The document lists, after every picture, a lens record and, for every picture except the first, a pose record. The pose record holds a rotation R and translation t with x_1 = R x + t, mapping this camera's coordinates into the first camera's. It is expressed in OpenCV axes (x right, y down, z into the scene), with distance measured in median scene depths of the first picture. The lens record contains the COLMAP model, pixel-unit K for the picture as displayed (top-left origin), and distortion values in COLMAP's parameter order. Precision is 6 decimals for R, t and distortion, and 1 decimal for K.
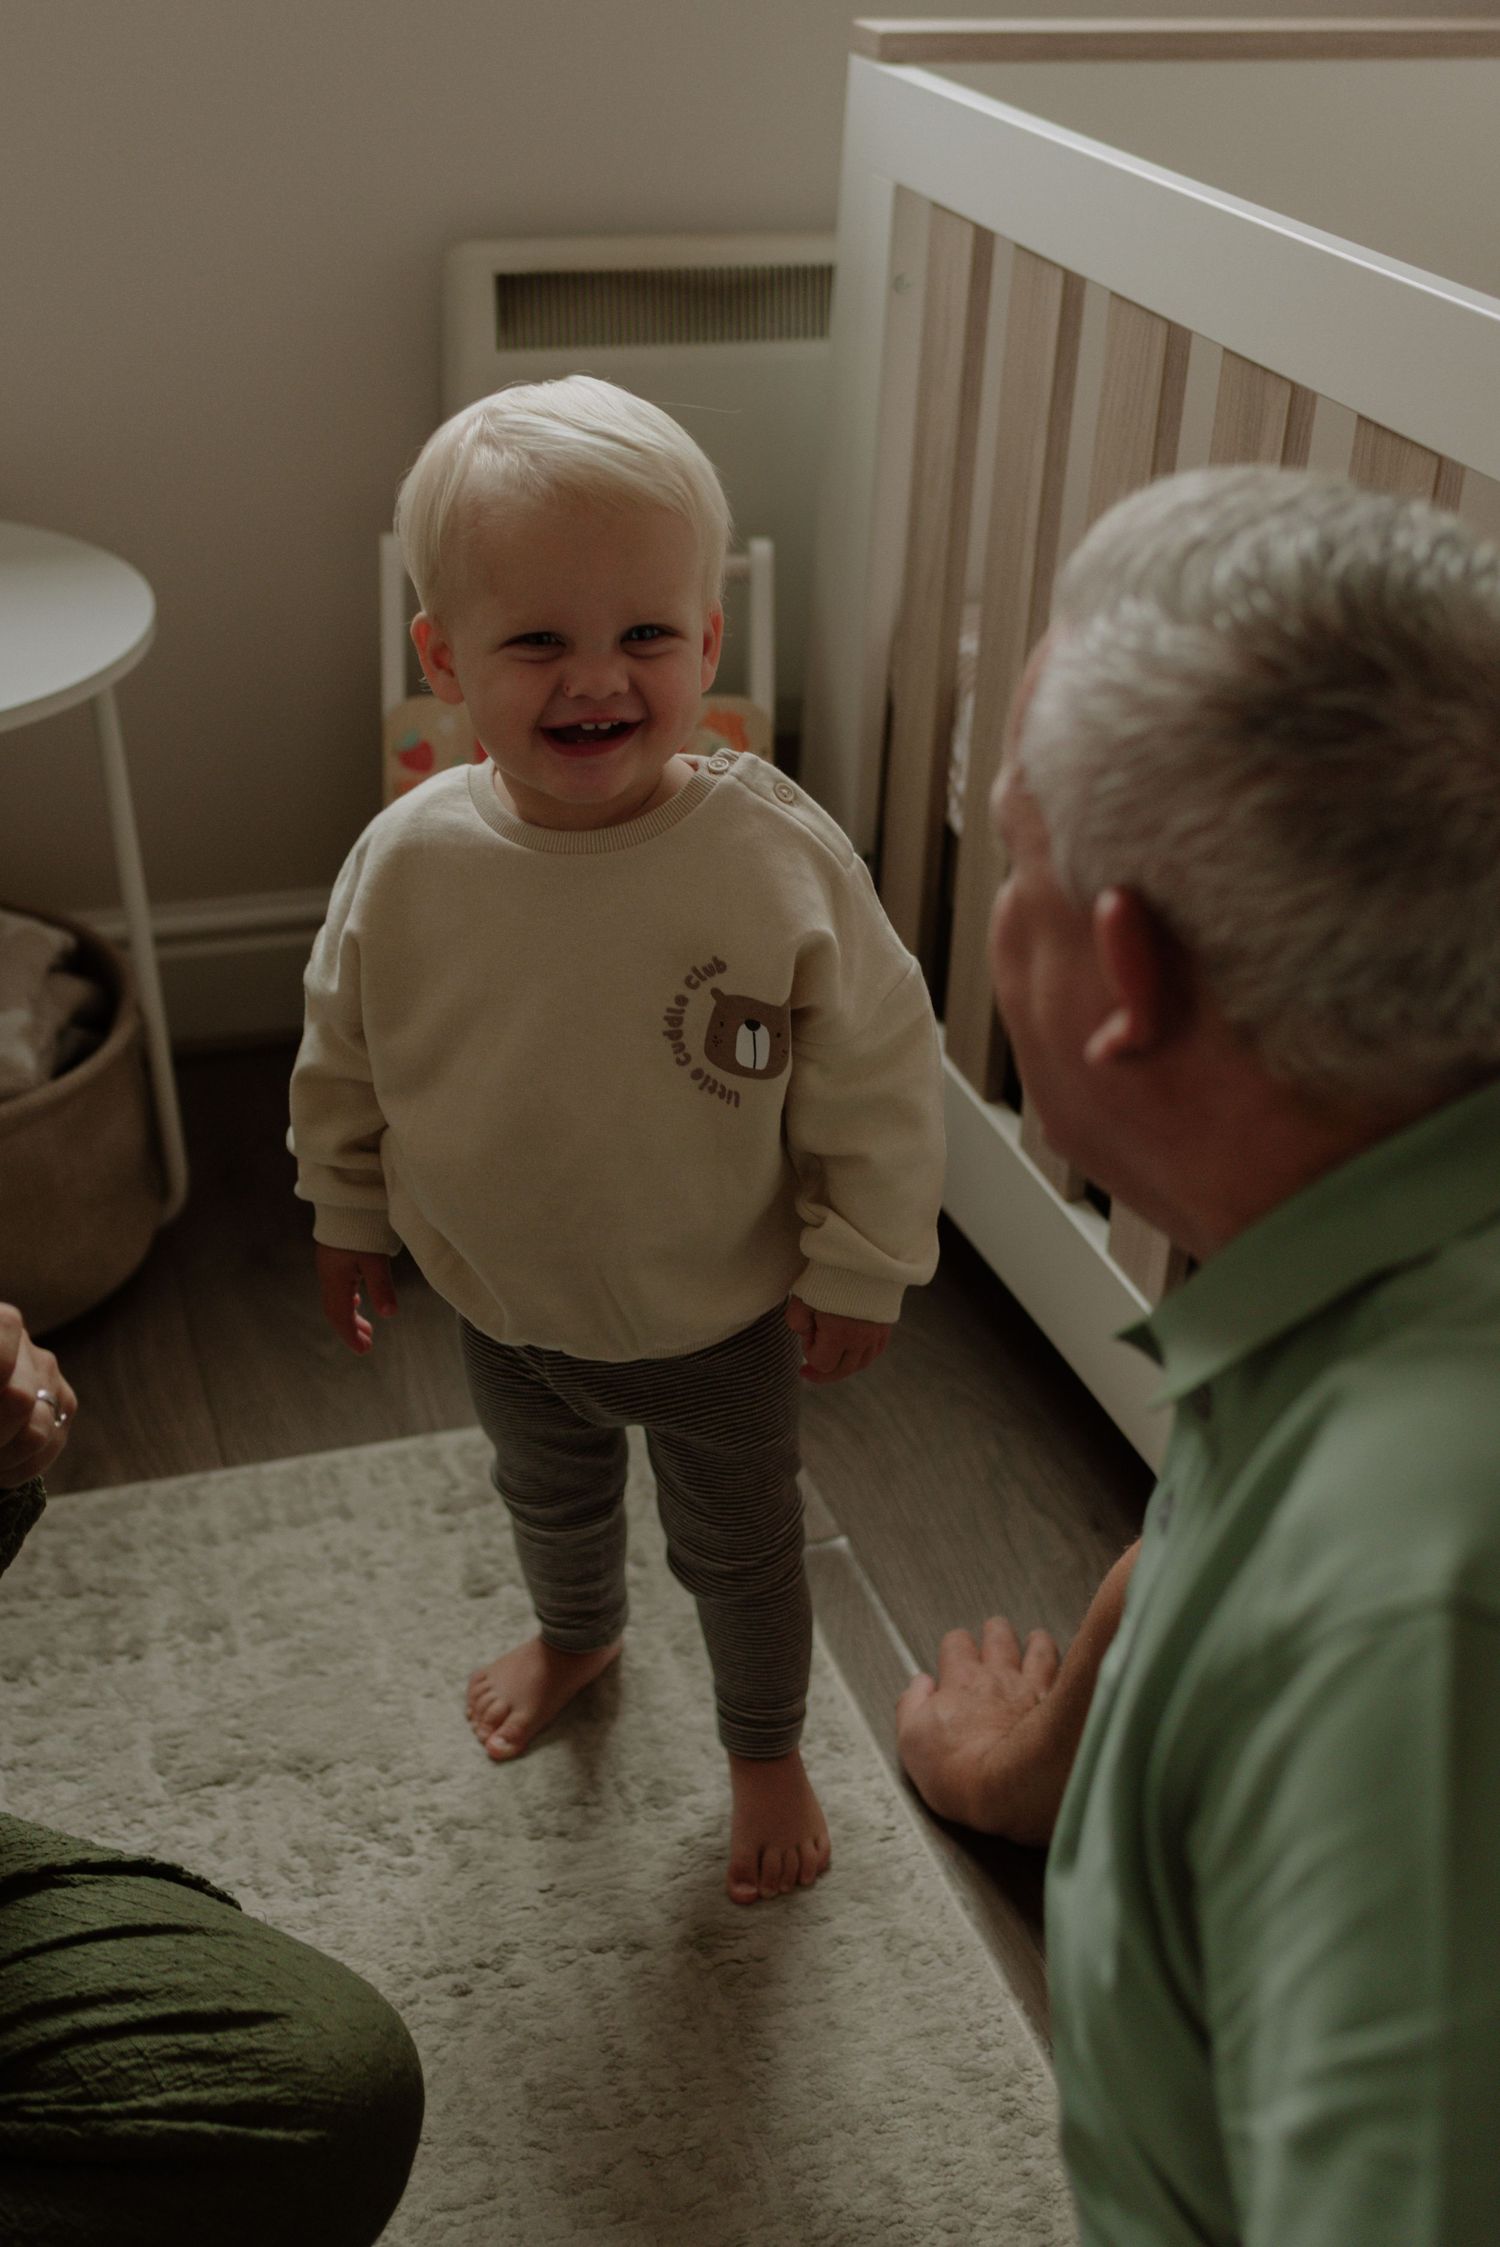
lens RADIAL K [[2743.3, 0, 694.1], [0, 2743.3, 1123.6], [0, 0, 1]] dist [0.020064, 0.041271]
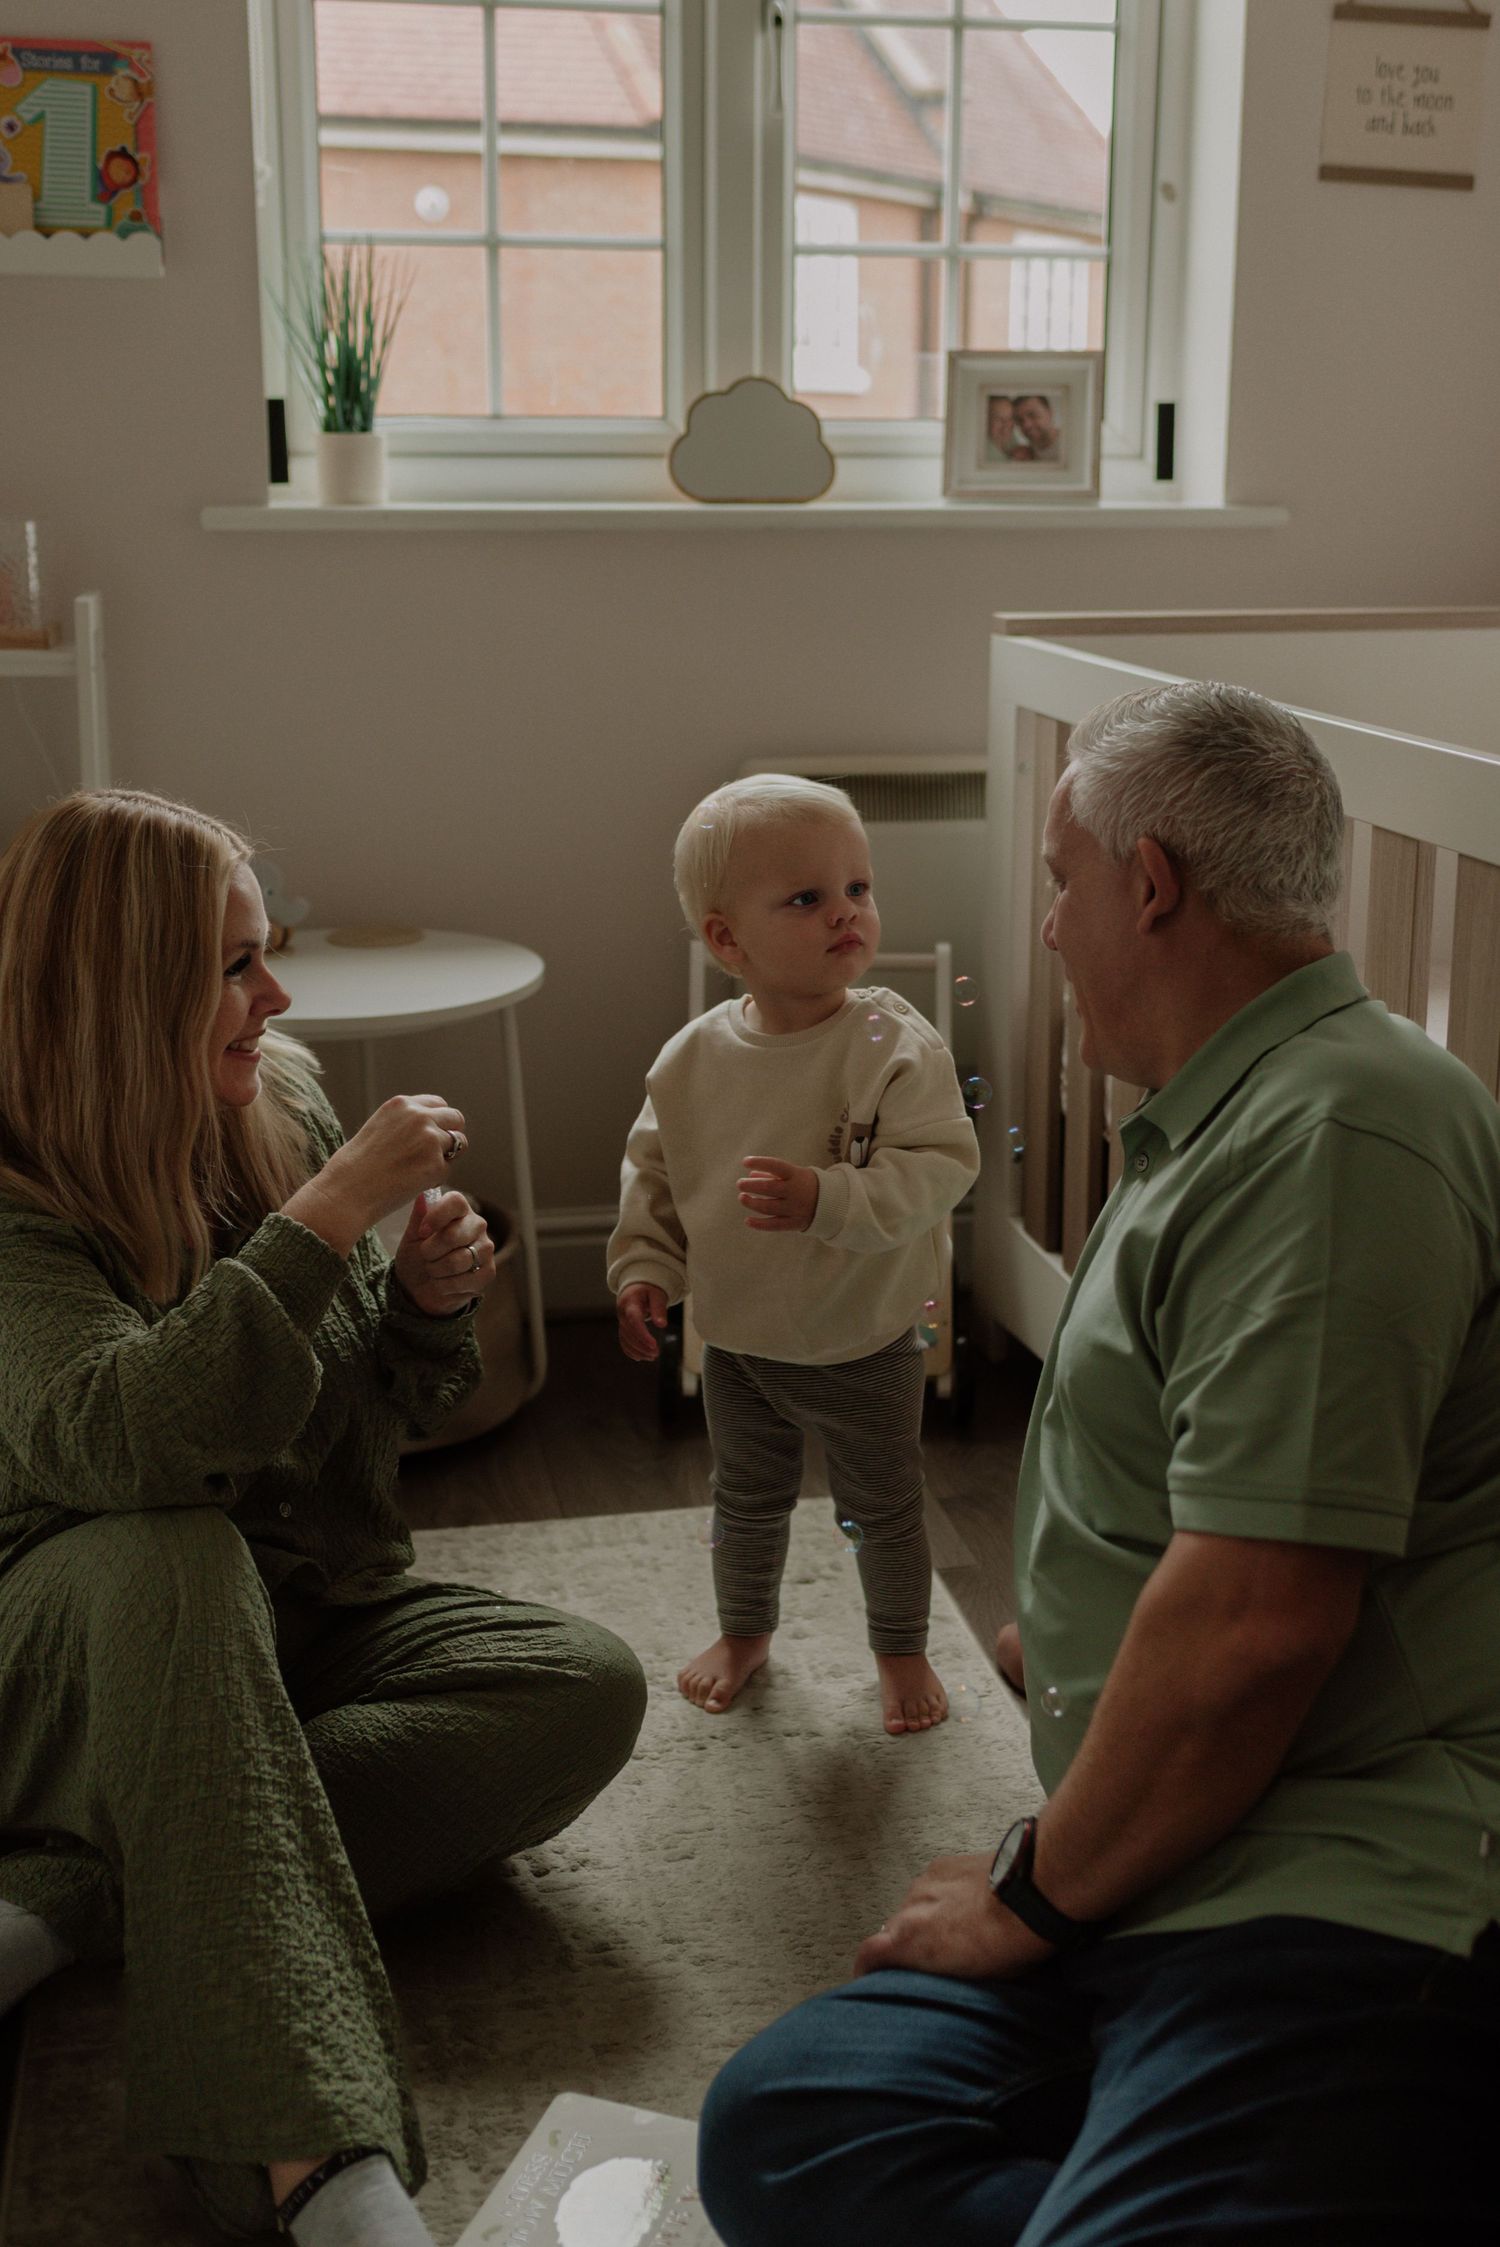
lens RADIAL K [[2743.3, 0, 694.1], [0, 2743.3, 1123.6], [0, 0, 1]] dist [0.020064, 0.041271]
pose [[0.991364, -0.004893, -0.131044, 0.099894], [-0.028206, 0.967958, -0.249524, 0.302453], [0.128067, 0.251066, 0.959461, -0.497035]]
